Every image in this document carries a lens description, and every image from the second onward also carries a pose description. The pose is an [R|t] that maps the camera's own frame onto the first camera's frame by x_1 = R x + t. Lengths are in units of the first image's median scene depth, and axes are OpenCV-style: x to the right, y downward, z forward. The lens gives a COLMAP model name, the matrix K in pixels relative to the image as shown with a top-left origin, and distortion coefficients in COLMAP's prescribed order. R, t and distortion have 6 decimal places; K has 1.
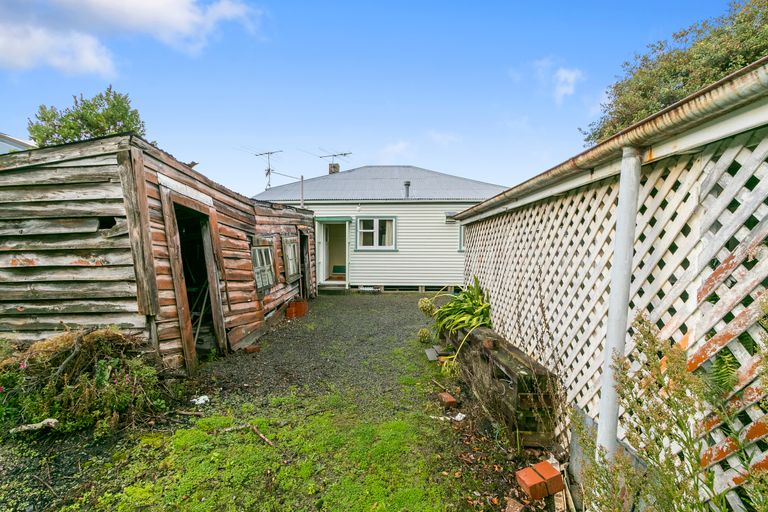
lens RADIAL K [[358.4, 0, 372.7], [0, 358.4, 265.3], [0, 0, 1]] dist [-0.000314, 0.001429]
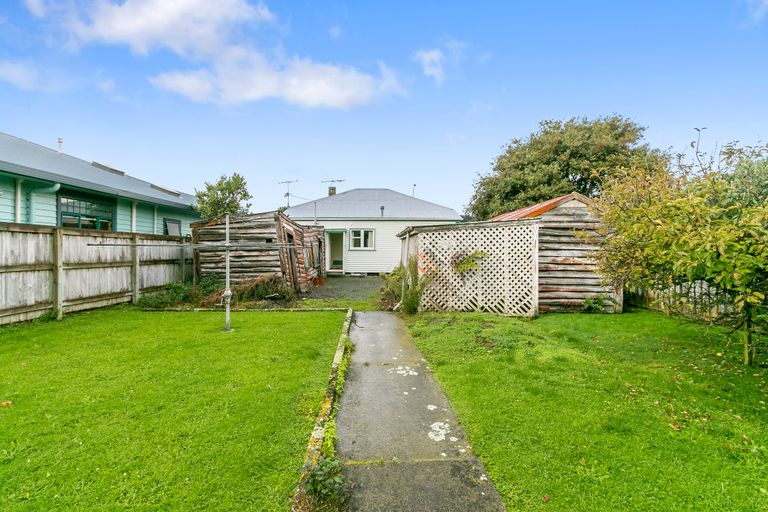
lens RADIAL K [[358.4, 0, 372.7], [0, 358.4, 265.3], [0, 0, 1]] dist [-0.000314, 0.001429]
pose [[0.999355, 0.004133, 0.035686, -0.000675], [-0.004212, 0.999989, 0.002117, 0.052343], [-0.035676, -0.002266, 0.999361, -1.392406]]
